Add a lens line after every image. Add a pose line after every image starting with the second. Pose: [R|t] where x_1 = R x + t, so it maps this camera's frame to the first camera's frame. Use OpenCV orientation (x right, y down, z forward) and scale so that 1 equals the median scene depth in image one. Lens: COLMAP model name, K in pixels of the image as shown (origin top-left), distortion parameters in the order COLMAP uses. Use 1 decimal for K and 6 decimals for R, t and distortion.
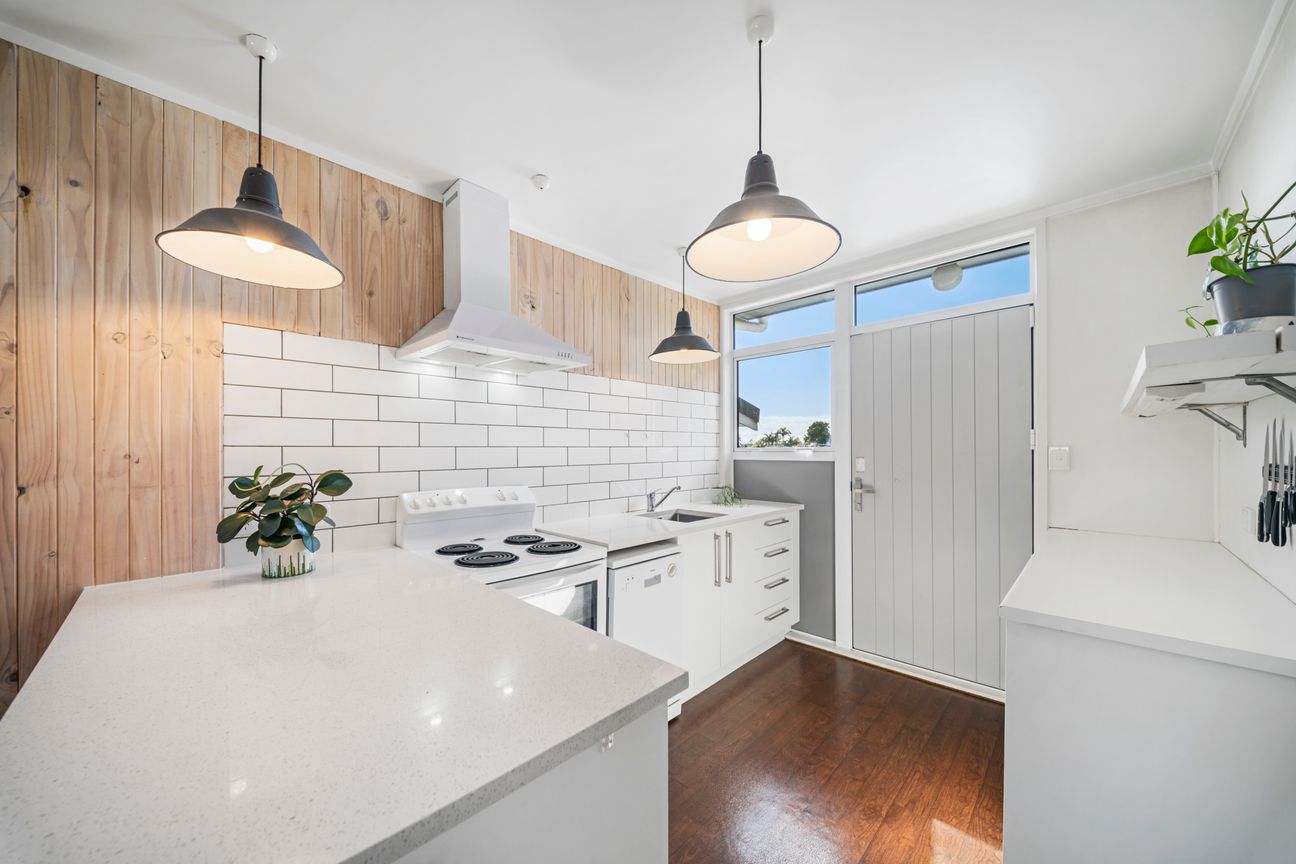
lens RADIAL K [[446.2, 0, 652.5], [0, 446.2, 448.1], [0, 0, 1]] dist [-0.000867, -0.000225]
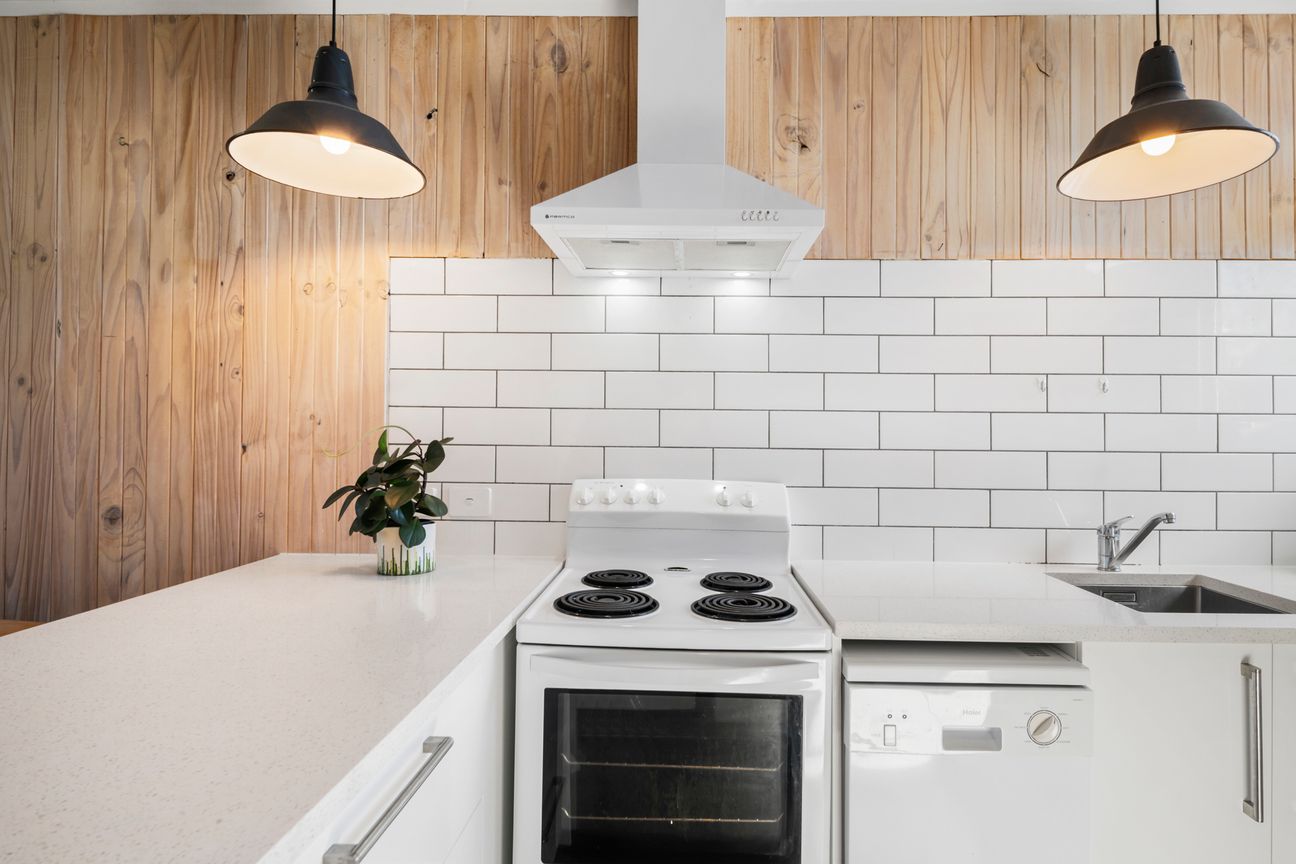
lens RADIAL K [[703.0, 0, 654.5], [0, 703.0, 423.7], [0, 0, 1]] dist [0.004877, -0.000286]
pose [[0.690539, -0.002452, -0.723291, 0.271253], [-0.011876, 0.999821, -0.014728, 0.034348], [0.723198, 0.018760, 0.690386, 0.386321]]
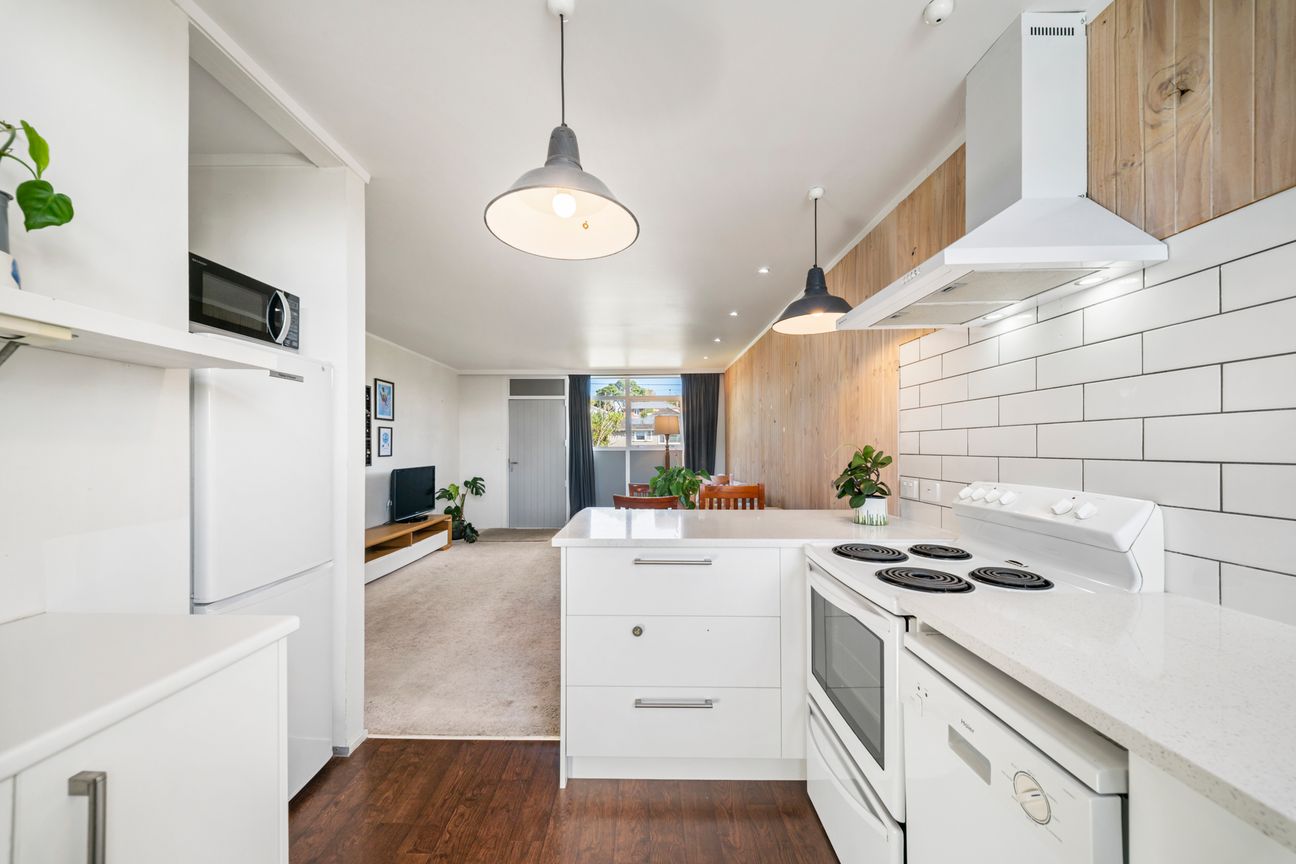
lens RADIAL K [[446.2, 0, 652.5], [0, 446.2, 448.1], [0, 0, 1]] dist [-0.000867, -0.000225]
pose [[-0.696227, 0.001409, -0.717820, 0.512034], [-0.000068, 0.999998, 0.002029, 0.036131], [0.717821, 0.001462, -0.696226, 1.188905]]
